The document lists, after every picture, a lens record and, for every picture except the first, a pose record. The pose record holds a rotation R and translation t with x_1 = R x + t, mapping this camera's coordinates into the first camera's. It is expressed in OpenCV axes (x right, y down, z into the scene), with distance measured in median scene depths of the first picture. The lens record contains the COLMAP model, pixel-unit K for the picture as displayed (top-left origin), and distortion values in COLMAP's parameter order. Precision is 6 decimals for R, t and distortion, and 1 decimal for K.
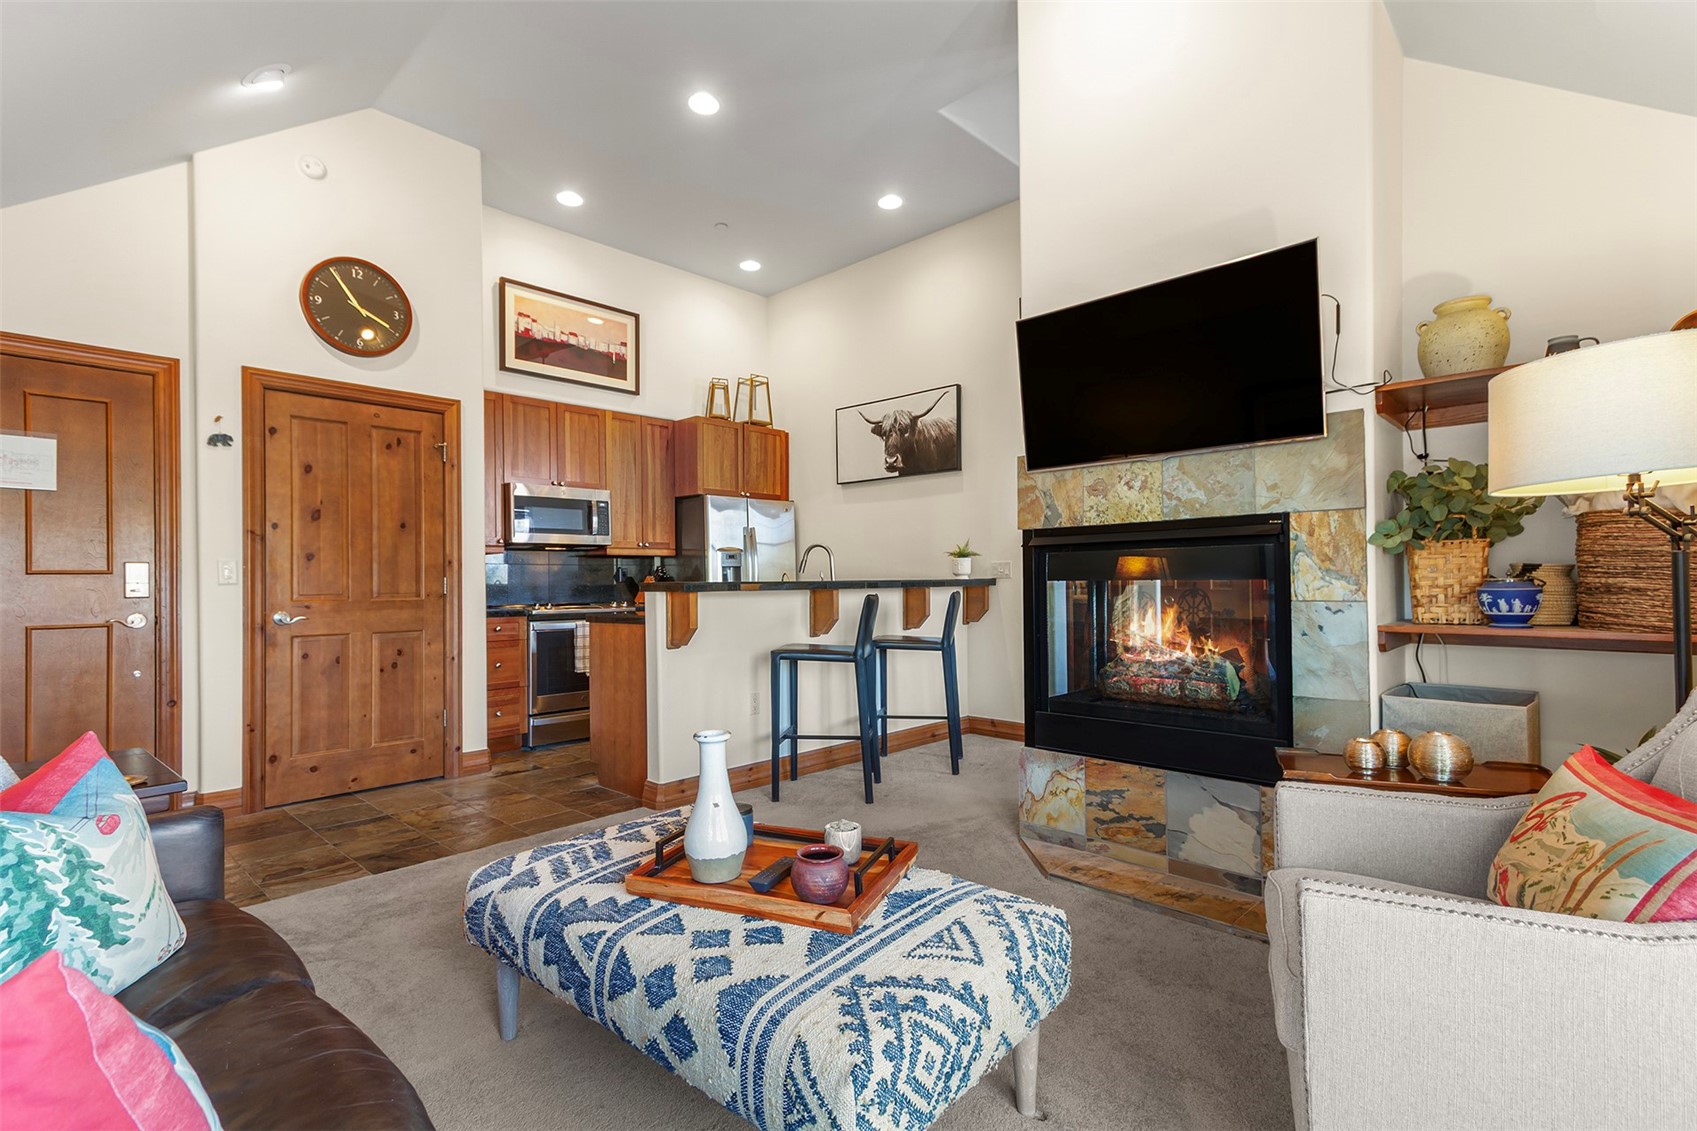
lens RADIAL K [[794.4, 0, 841.3], [0, 794.4, 562.4], [0, 0, 1]] dist [0.026567, 0.000001]
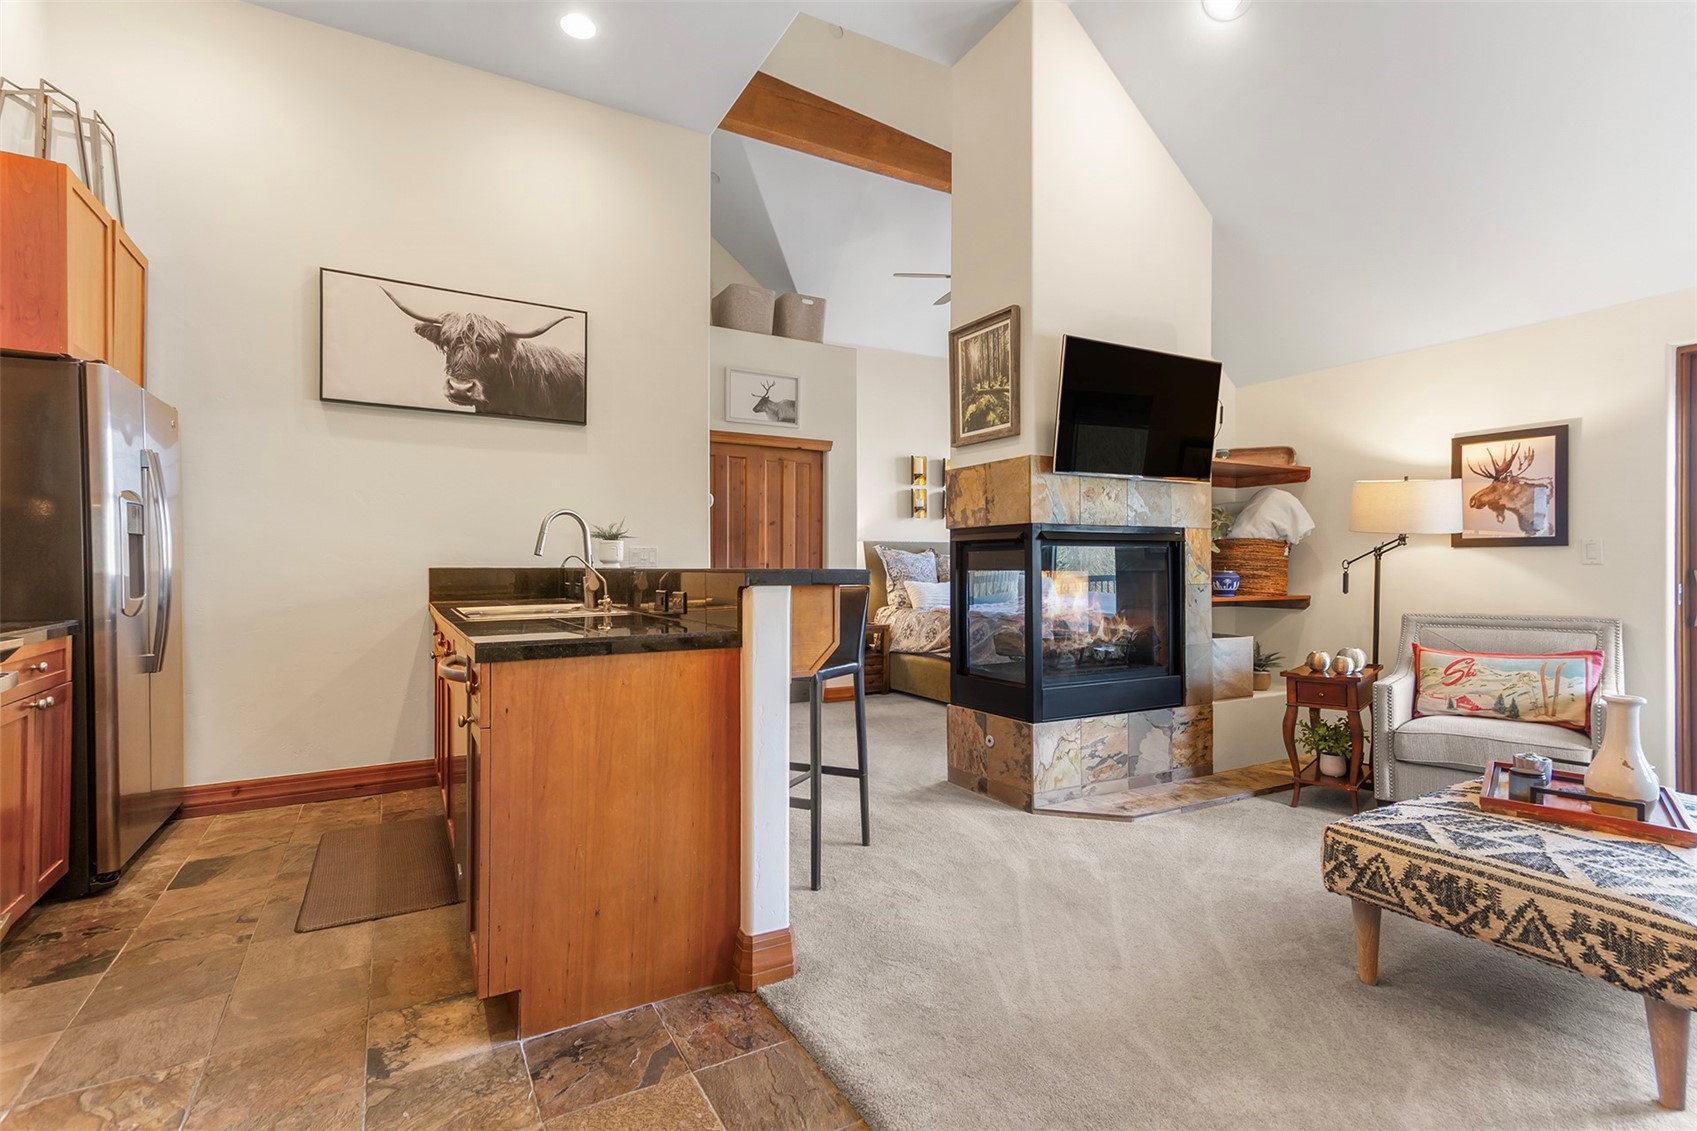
lens RADIAL K [[794.4, 0, 845.1], [0, 794.4, 559.1], [0, 0, 1]] dist [0.026567, 0.000001]
pose [[0.290634, 0.021474, 0.956593, -0.497965], [-0.024466, 0.999588, -0.015006, 0.017094], [-0.956521, -0.019042, 0.291040, 0.527281]]
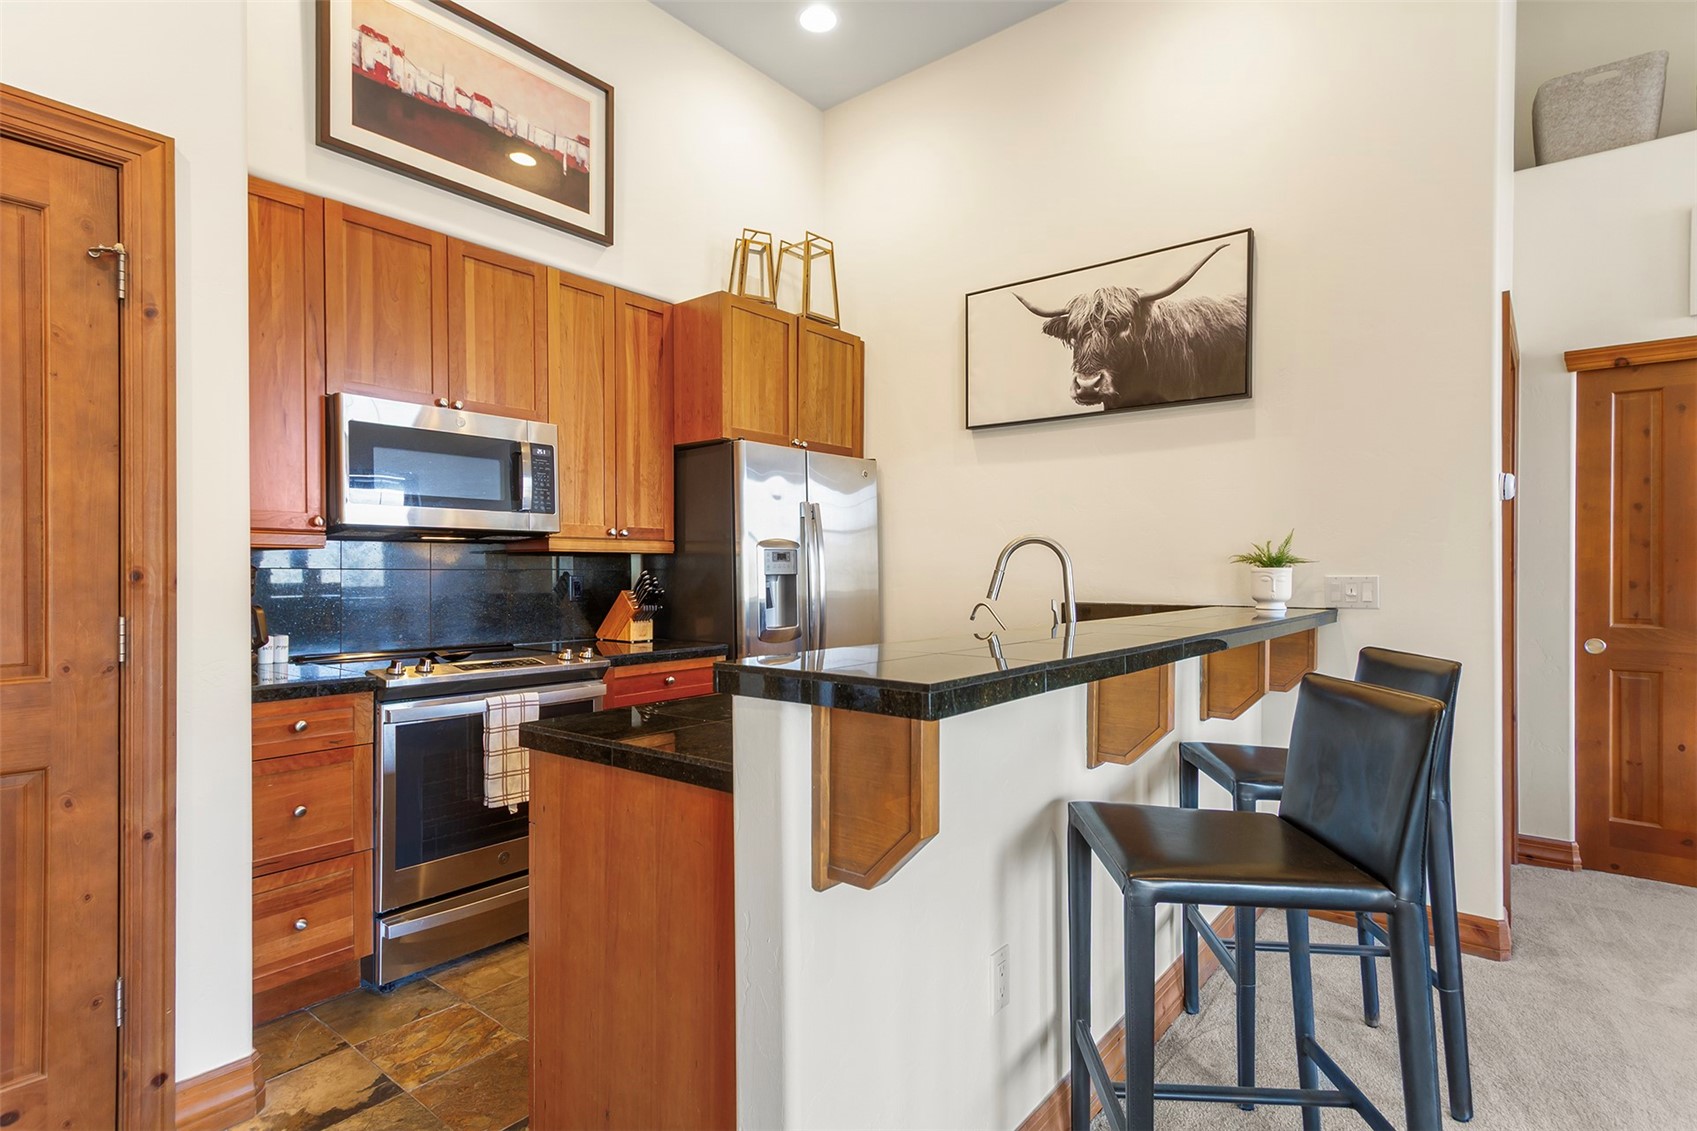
lens RADIAL K [[854.8, 0, 844.1], [0, 854.8, 567.2], [0, 0, 1]] dist [0.015900, -0.001514]
pose [[0.996583, 0.010054, 0.081984, -0.156247], [-0.011391, 0.999809, 0.015855, -0.010722], [-0.081808, -0.016735, 0.996508, 0.453957]]
